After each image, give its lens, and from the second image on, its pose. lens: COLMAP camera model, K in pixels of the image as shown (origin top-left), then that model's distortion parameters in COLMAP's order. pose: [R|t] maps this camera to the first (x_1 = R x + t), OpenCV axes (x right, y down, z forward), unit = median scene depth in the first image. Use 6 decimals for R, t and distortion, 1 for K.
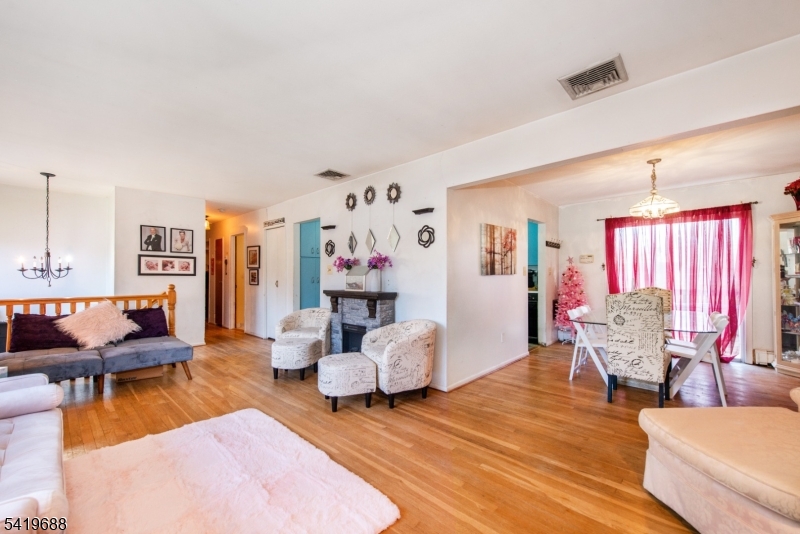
lens RADIAL K [[322.6, 0, 402.4], [0, 322.6, 274.9], [0, 0, 1]] dist [0.013620, -0.000519]
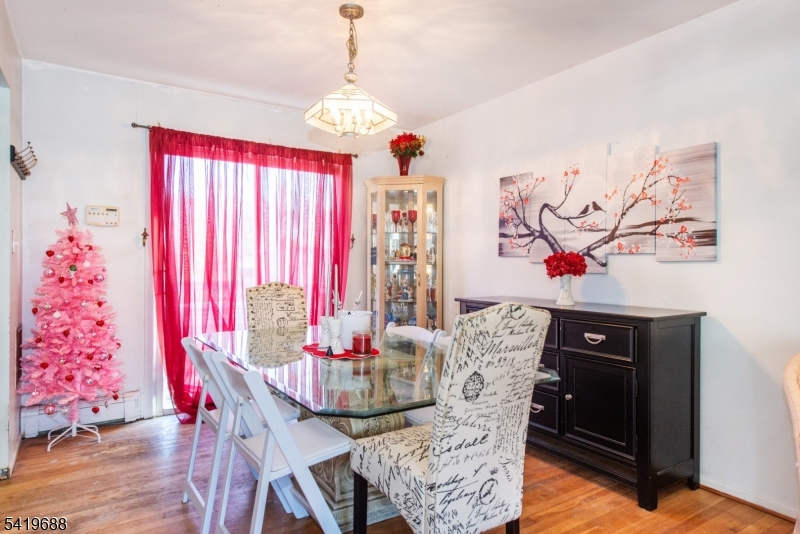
lens RADIAL K [[486.1, 0, 402.9], [0, 486.1, 268.5], [0, 0, 1]] dist [0.004834, 0.000379]
pose [[0.252955, -0.007625, 0.967448, 0.117972], [-0.012606, 0.999858, 0.011176, 0.006821], [-0.967396, -0.015023, 0.252823, 0.749269]]
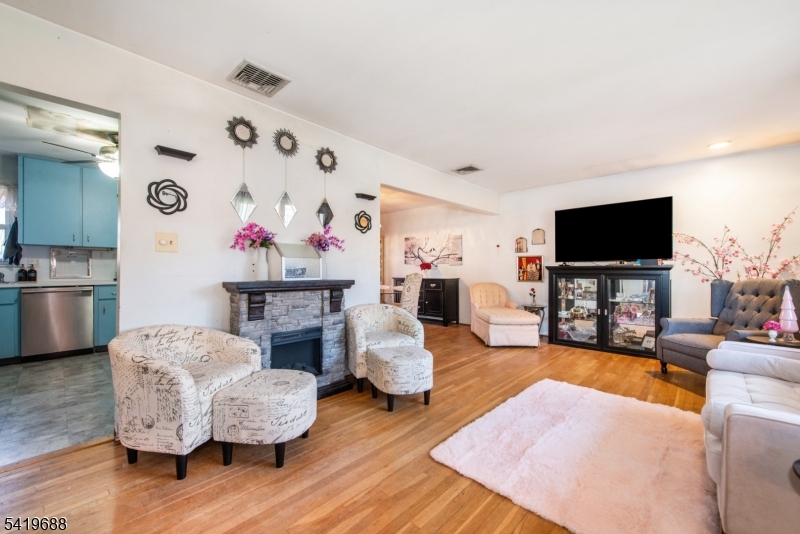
lens RADIAL K [[322.6, 0, 399.9], [0, 322.6, 269.5], [0, 0, 1]] dist [0.013620, -0.000519]
pose [[0.008269, -0.000264, 0.999966, -0.877635], [-0.008518, 0.999964, 0.000335, 0.025687], [-0.999930, -0.008521, 0.008267, 0.823991]]
